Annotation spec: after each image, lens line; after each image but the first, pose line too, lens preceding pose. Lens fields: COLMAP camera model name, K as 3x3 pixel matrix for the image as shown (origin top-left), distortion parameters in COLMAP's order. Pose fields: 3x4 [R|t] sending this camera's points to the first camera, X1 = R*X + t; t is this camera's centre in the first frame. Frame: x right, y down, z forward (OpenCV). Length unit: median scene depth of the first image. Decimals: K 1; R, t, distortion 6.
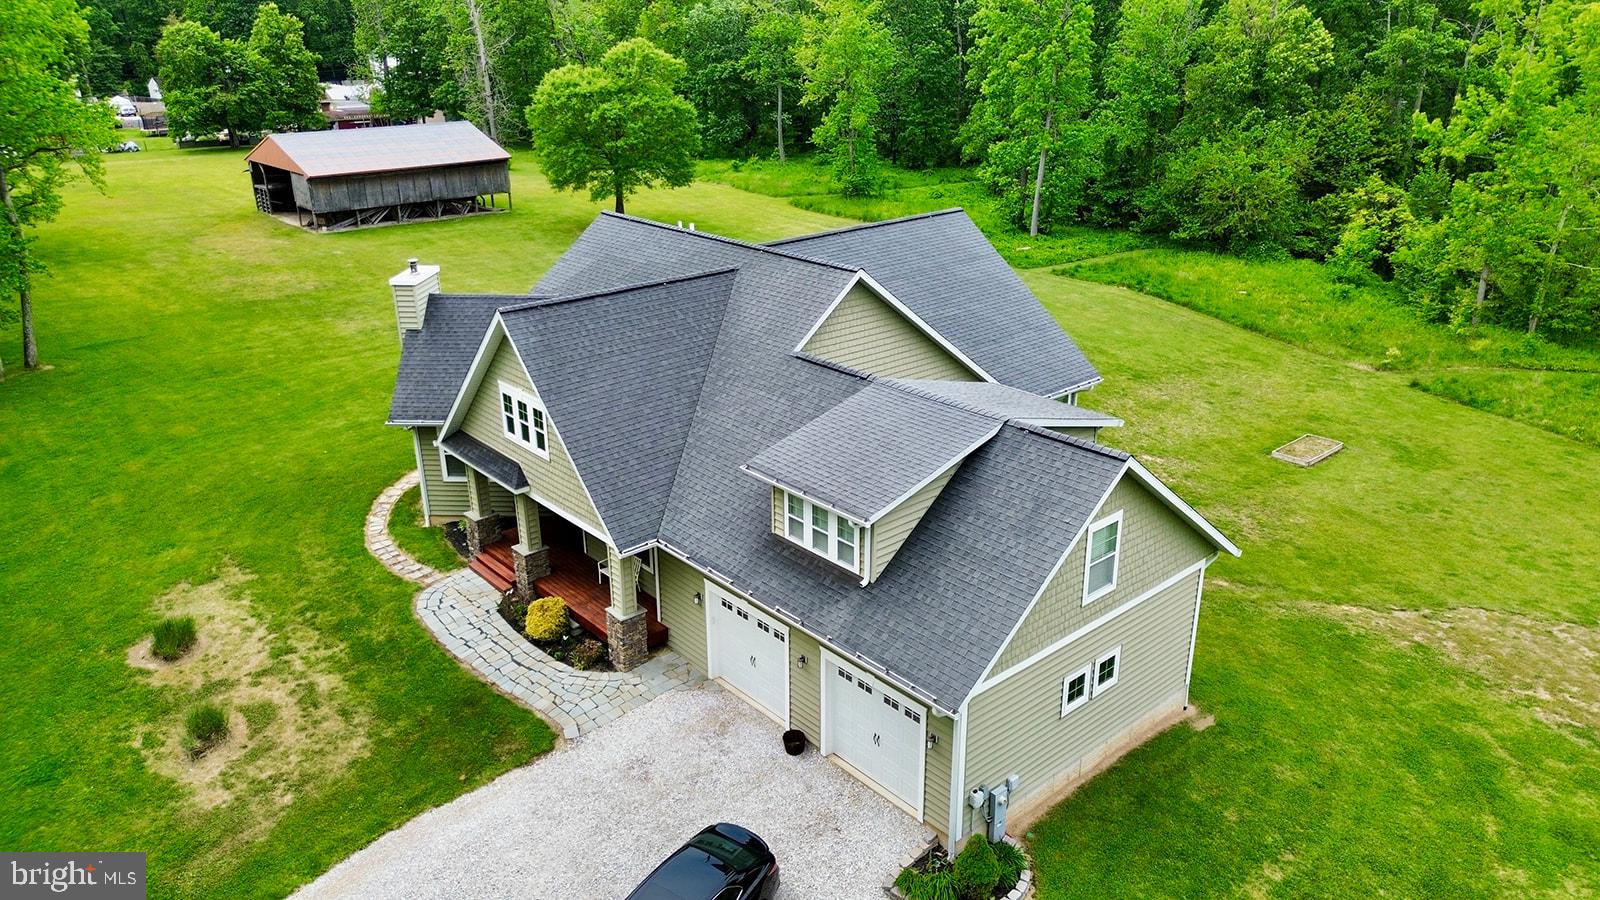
lens RADIAL K [[1133.7, 0, 800.5], [0, 1133.7, 443.7], [0, 0, 1]] dist [0.067206, -0.075619]
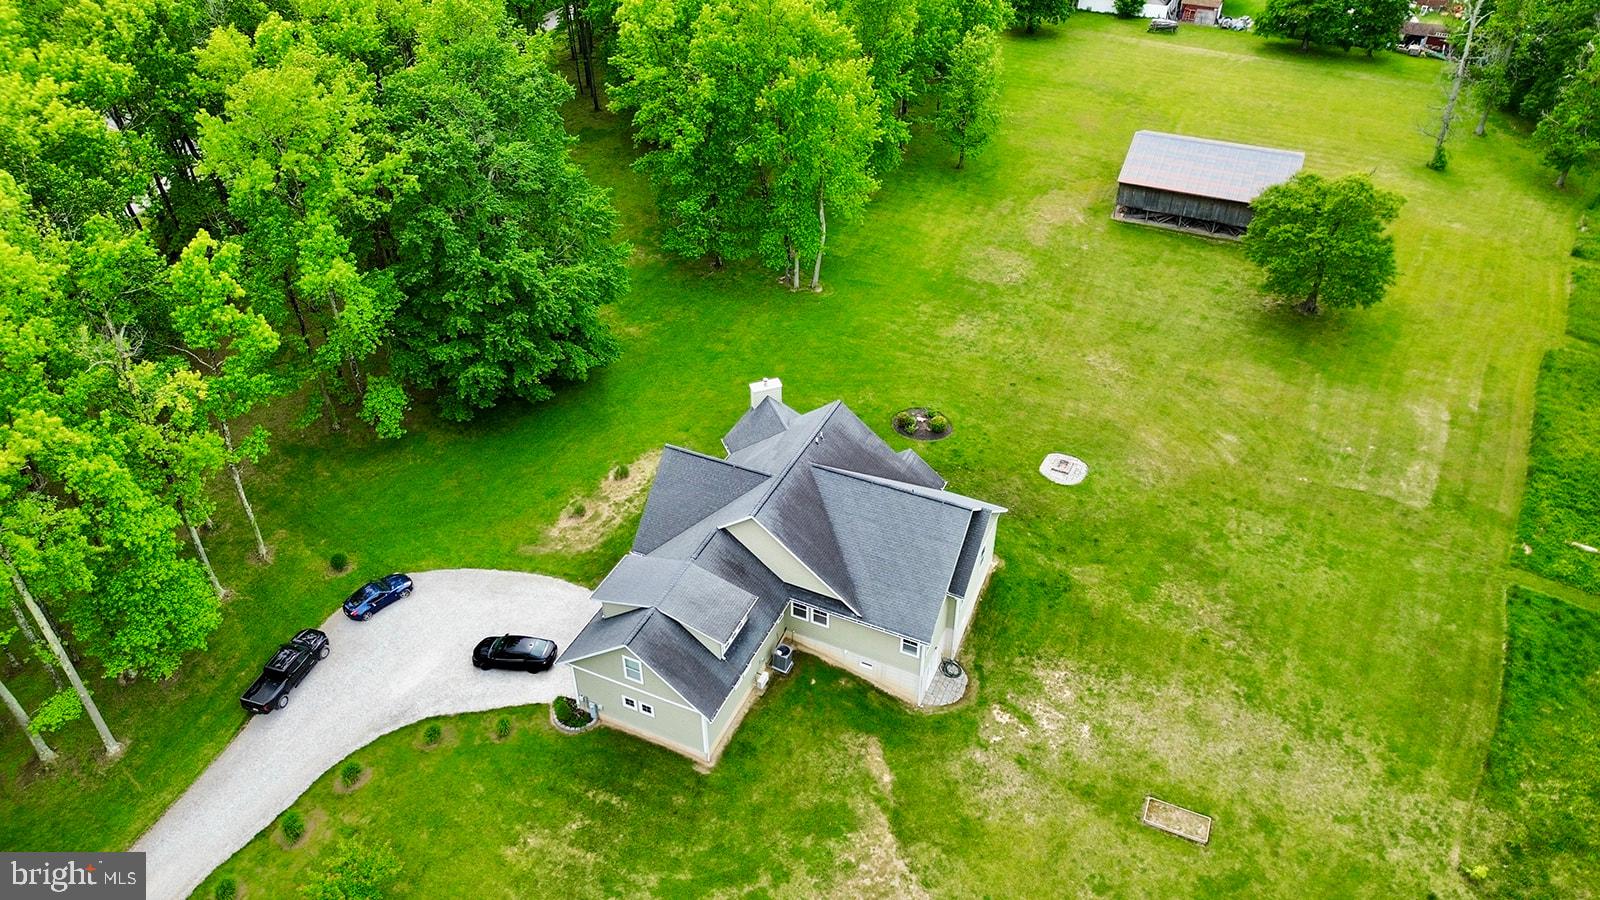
lens RADIAL K [[1133.7, 0, 803.1], [0, 1133.7, 443.0], [0, 0, 1]] dist [0.067206, -0.075619]
pose [[0.410426, 0.555676, -0.723031, 1.554491], [-0.326394, 0.829878, 0.452515, -1.260815], [0.851479, 0.050269, 0.521973, -0.043830]]
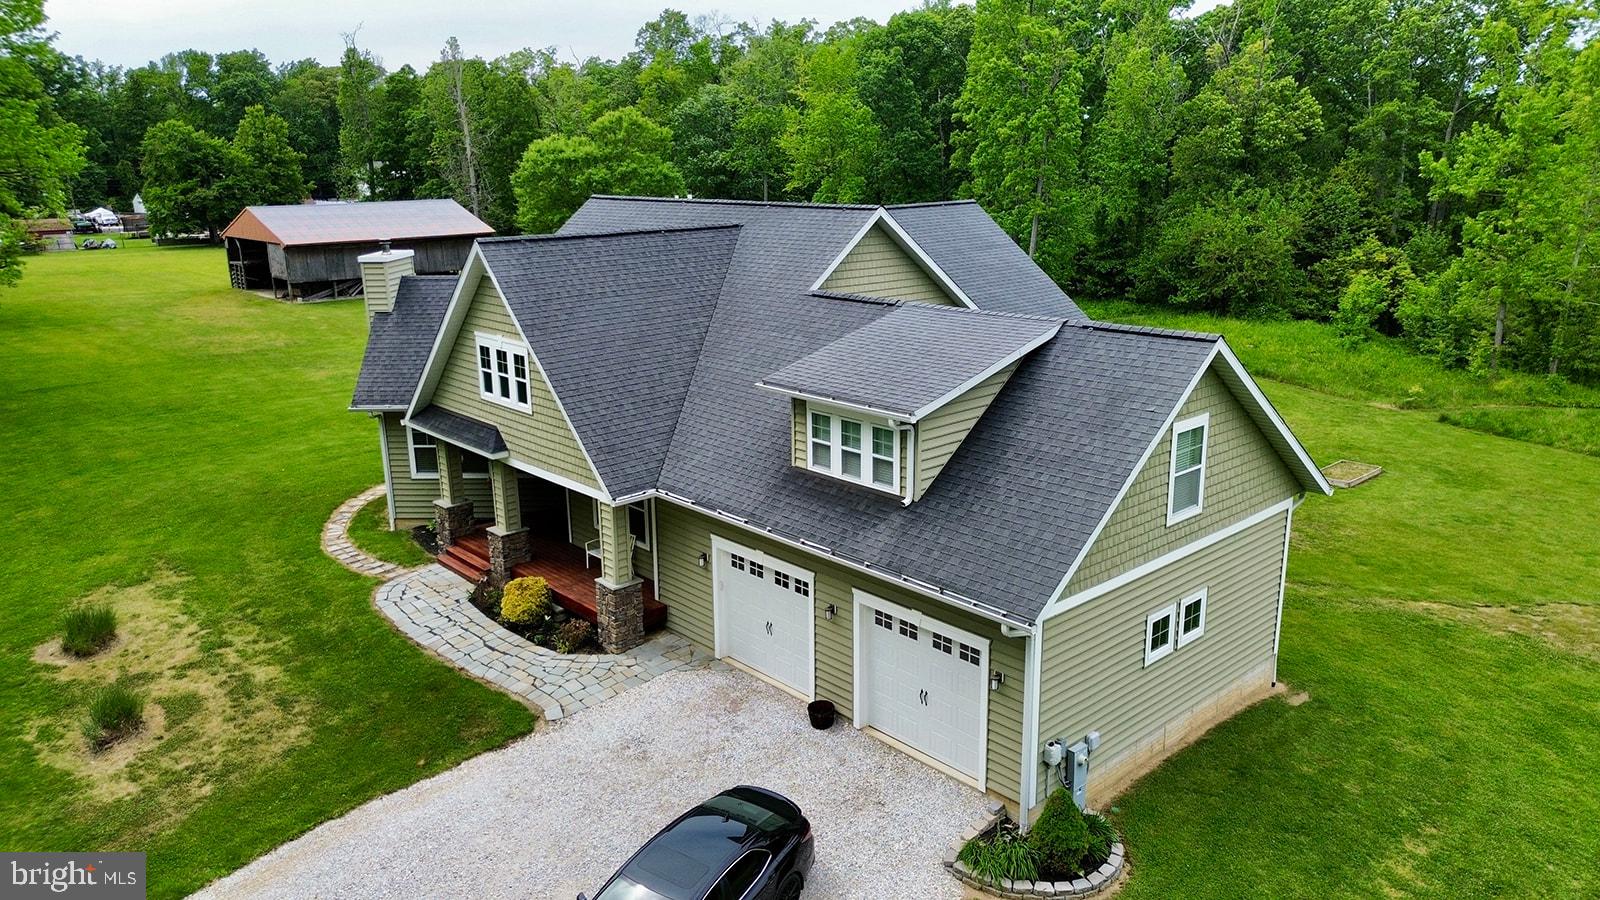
lens RADIAL K [[1133.7, 0, 799.9], [0, 1133.7, 443.7], [0, 0, 1]] dist [0.067206, -0.075619]
pose [[0.999810, -0.009195, 0.017196, -0.028336], [0.011080, 0.993536, -0.112975, 0.133294], [-0.016046, 0.113144, 0.993449, 0.123384]]
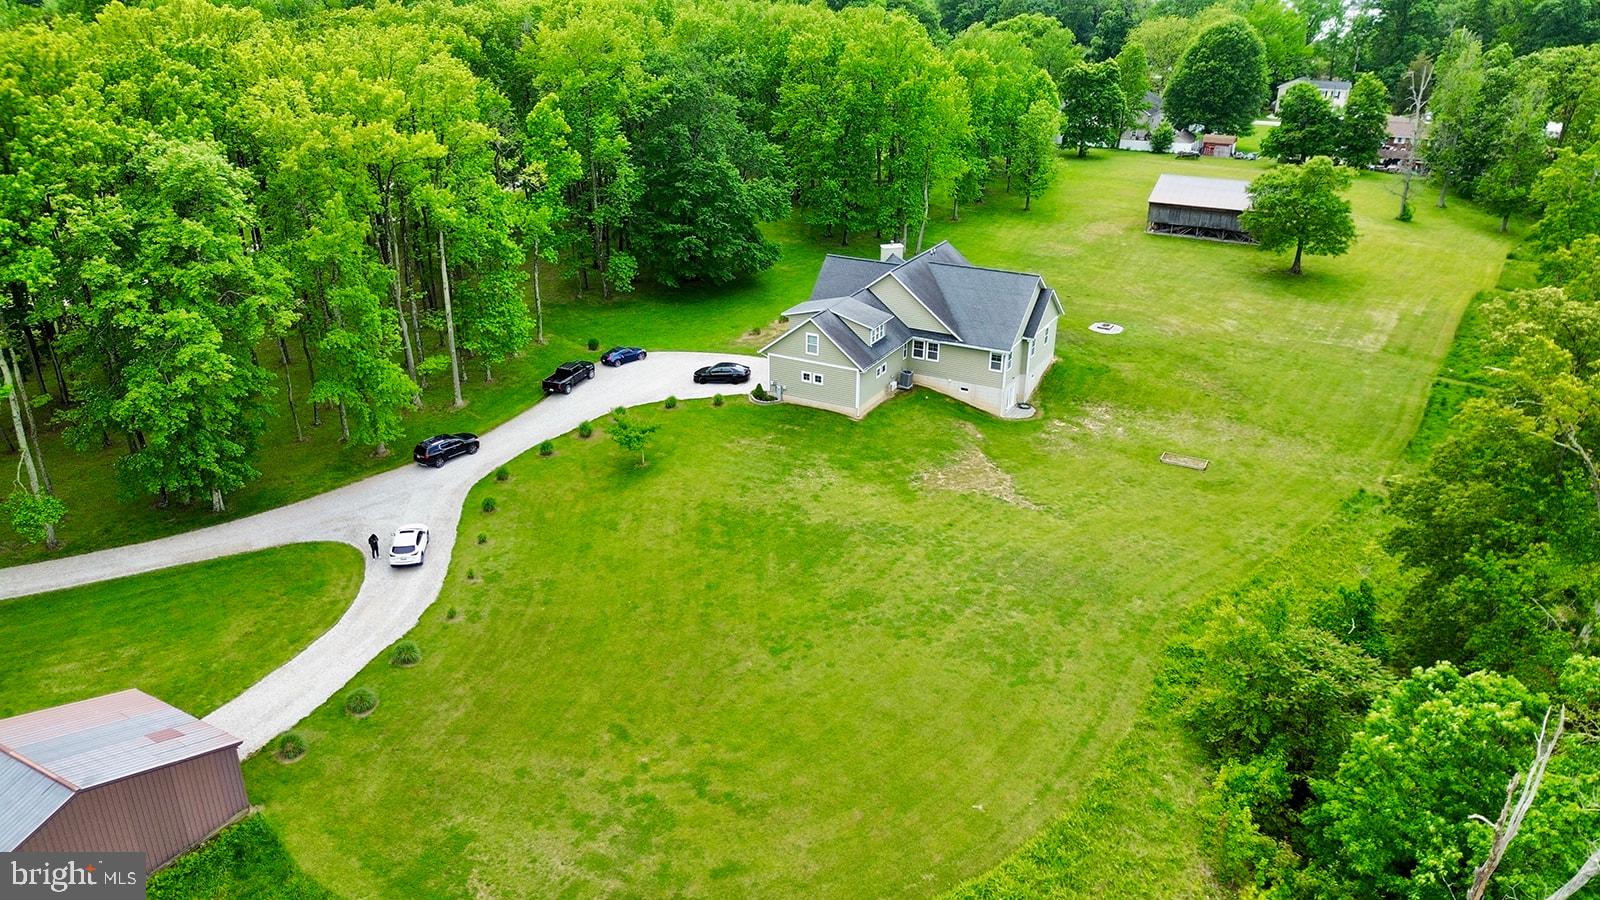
lens RADIAL K [[1133.7, 0, 798.5], [0, 1133.7, 451.6], [0, 0, 1]] dist [0.067206, -0.075619]
pose [[0.349482, 0.386685, -0.853426, 2.877508], [-0.343385, 0.900346, 0.267327, -0.458959], [0.871751, 0.199628, 0.447437, -0.557581]]
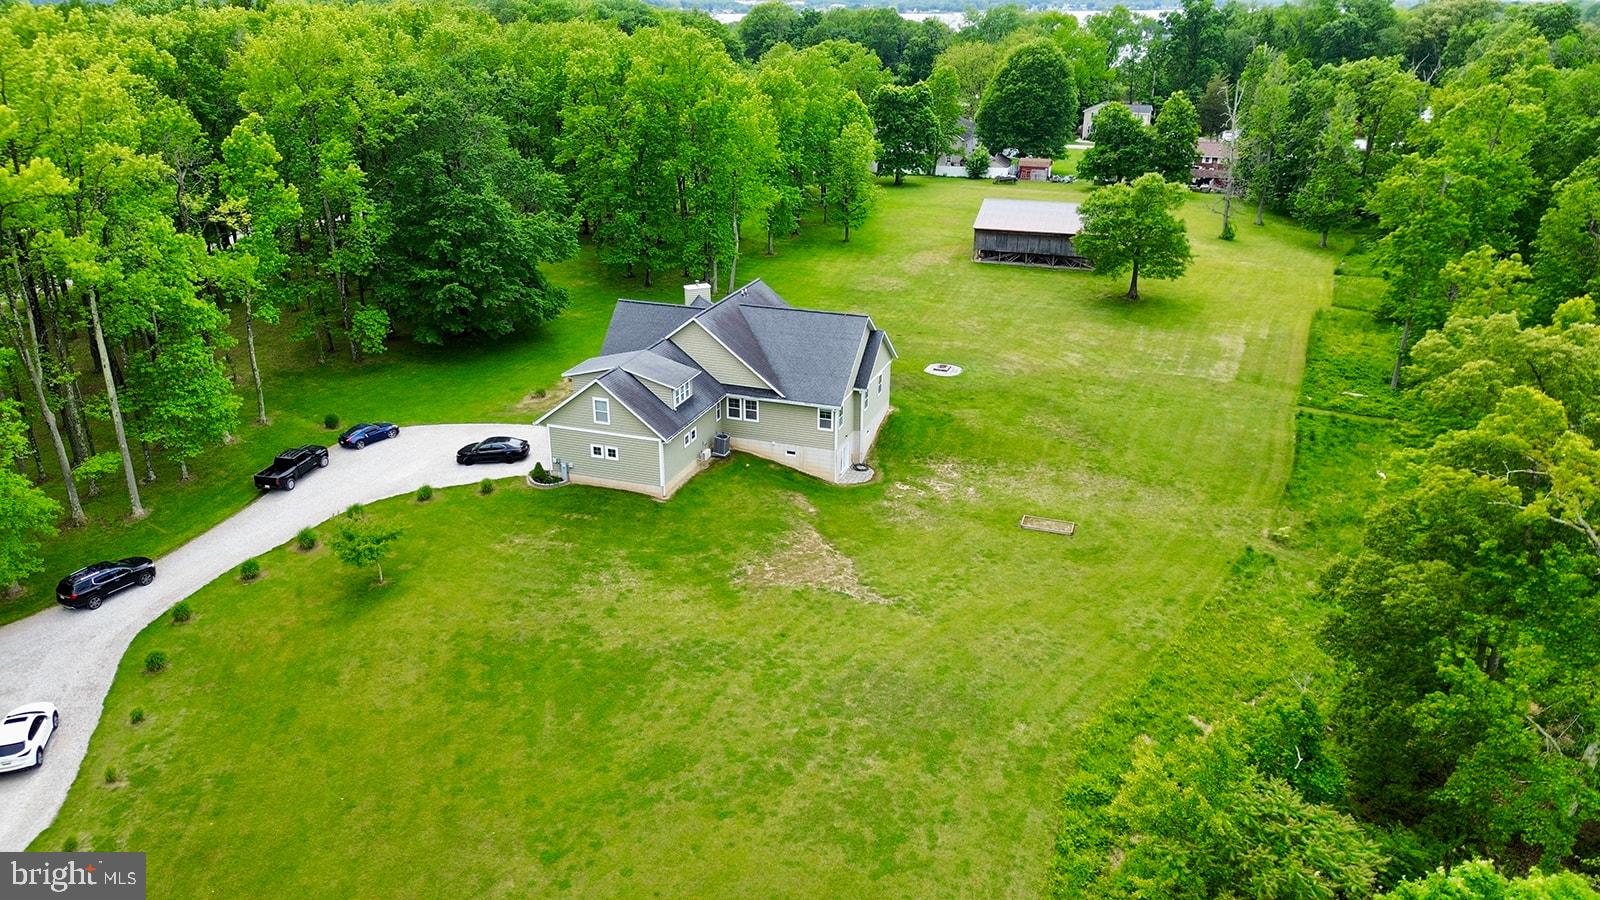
lens RADIAL K [[1133.7, 0, 802.3], [0, 1133.7, 449.4], [0, 0, 1]] dist [0.067206, -0.075619]
pose [[0.494524, 0.333128, -0.802790, 2.412581], [-0.319136, 0.928714, 0.188792, -0.447552], [0.808454, 0.162837, 0.565584, -0.253527]]
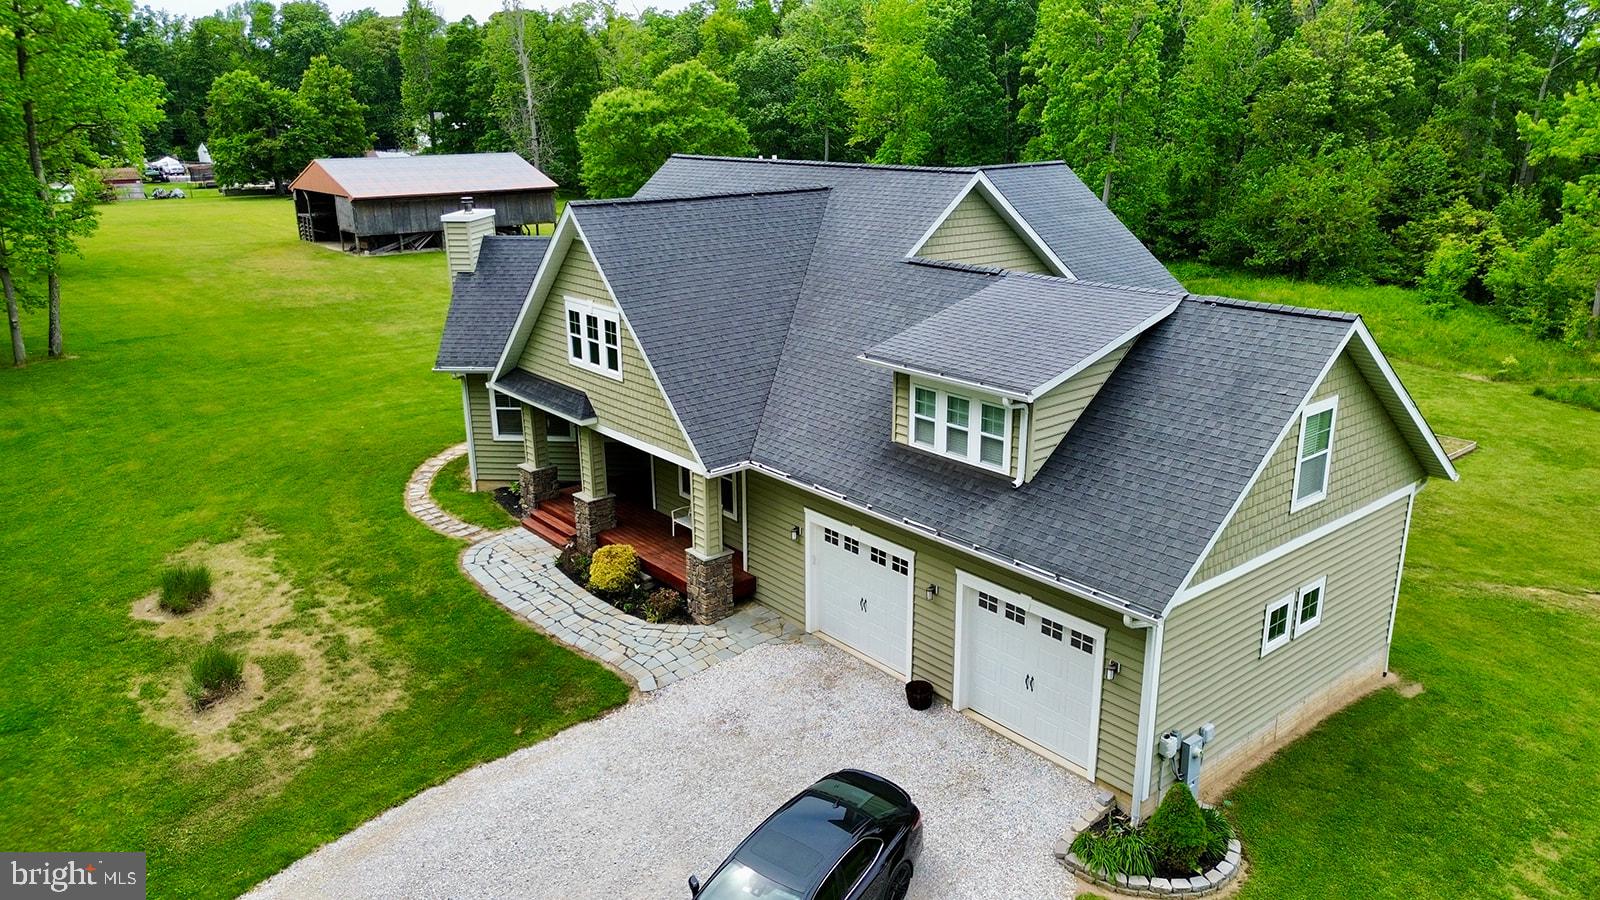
lens RADIAL K [[1133.7, 0, 799.6], [0, 1133.7, 443.8], [0, 0, 1]] dist [0.067206, -0.075619]
pose [[0.999670, 0.008302, -0.024302, -0.061590], [-0.010083, 0.997200, -0.074102, 0.120158], [0.023619, 0.074322, 0.996955, 0.138907]]
